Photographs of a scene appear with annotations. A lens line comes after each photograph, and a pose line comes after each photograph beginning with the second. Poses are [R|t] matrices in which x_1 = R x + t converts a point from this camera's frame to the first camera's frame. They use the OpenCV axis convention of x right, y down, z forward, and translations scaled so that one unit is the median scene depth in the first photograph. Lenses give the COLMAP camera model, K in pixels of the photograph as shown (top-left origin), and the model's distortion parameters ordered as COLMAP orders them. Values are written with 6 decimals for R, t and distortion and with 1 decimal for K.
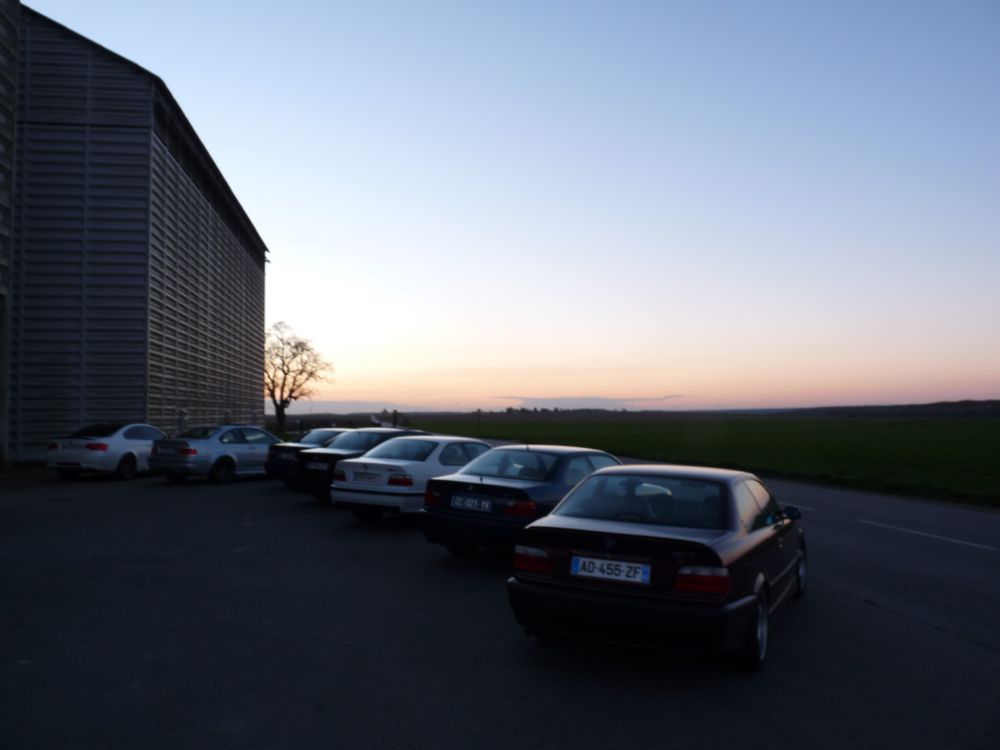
lens RADIAL K [[803.1, 0, 500.0], [0, 803.1, 375.0], [0, 0, 1]] dist [0.010131, -0.075460]
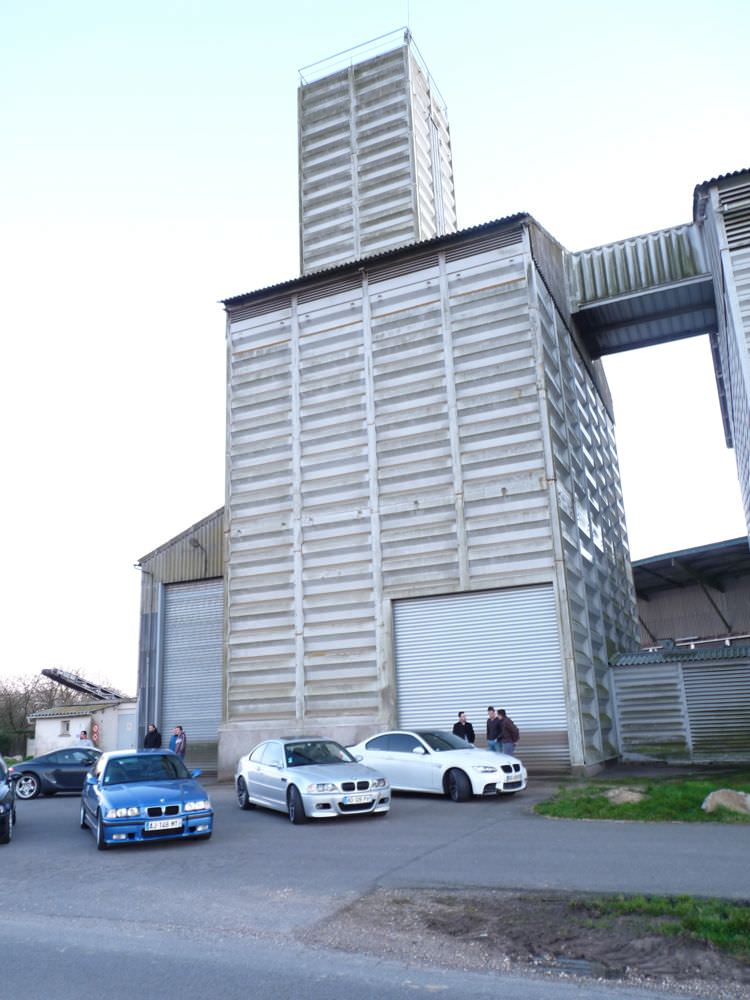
lens RADIAL K [[807.8, 0, 375.0], [0, 807.8, 500.0], [0, 0, 1]] dist [0.002900, -0.002414]
pose [[-0.555694, -0.195577, -0.808055, 0.321130], [0.085475, 0.953347, -0.289523, 0.076672], [0.826981, -0.229955, -0.513053, 1.539753]]
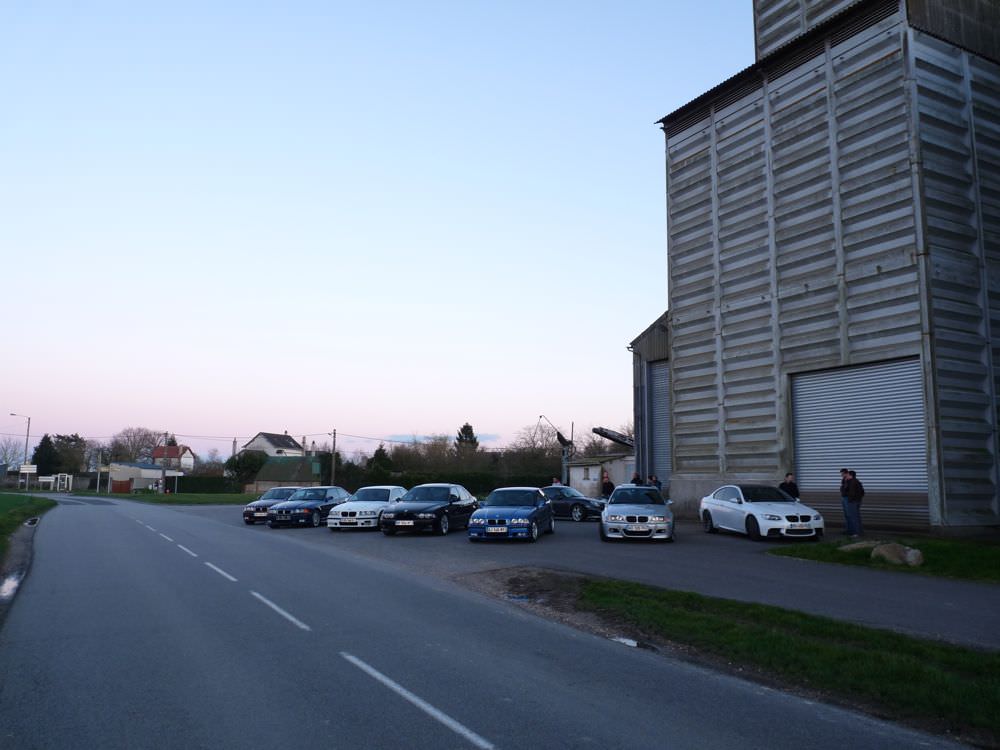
lens RADIAL K [[803.1, 0, 500.0], [0, 803.1, 375.0], [0, 0, 1]] dist [0.010131, -0.075460]
pose [[-0.943400, -0.044935, -0.328600, 0.212821], [0.015121, 0.983922, -0.177959, 0.106939], [0.331313, -0.172855, -0.927552, 1.997822]]
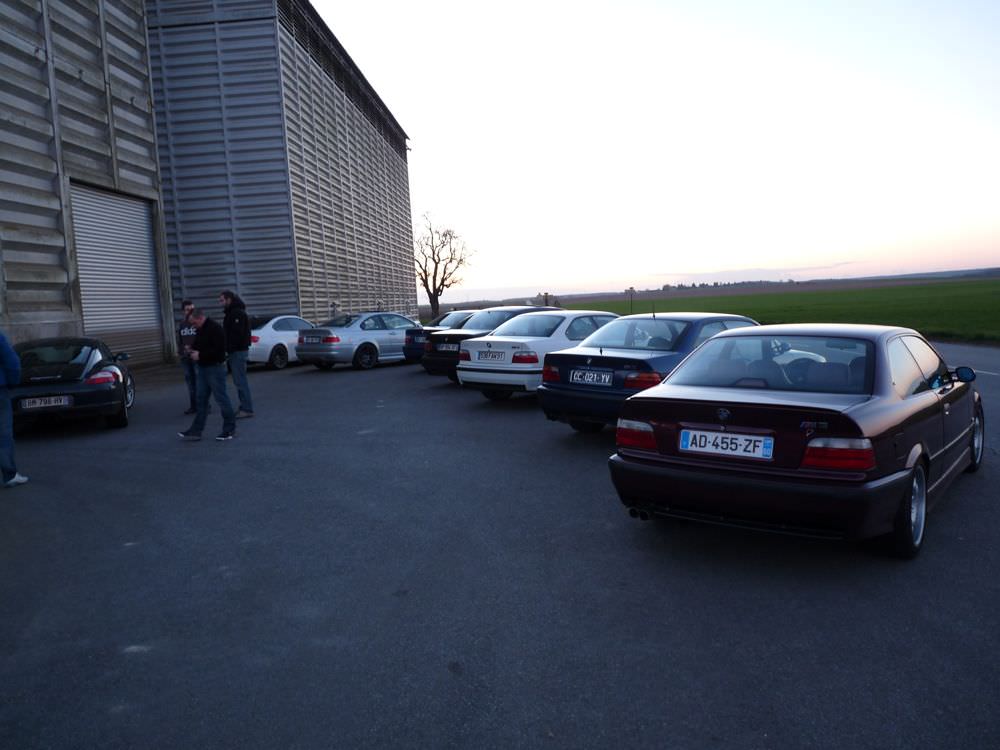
lens RADIAL K [[803.1, 0, 500.0], [0, 803.1, 375.0], [0, 0, 1]] dist [0.010131, -0.075460]
pose [[0.979990, -0.034075, -0.196106, 0.021219], [0.062168, 0.988348, 0.138935, 0.010718], [0.189087, -0.148347, 0.970690, 0.040108]]
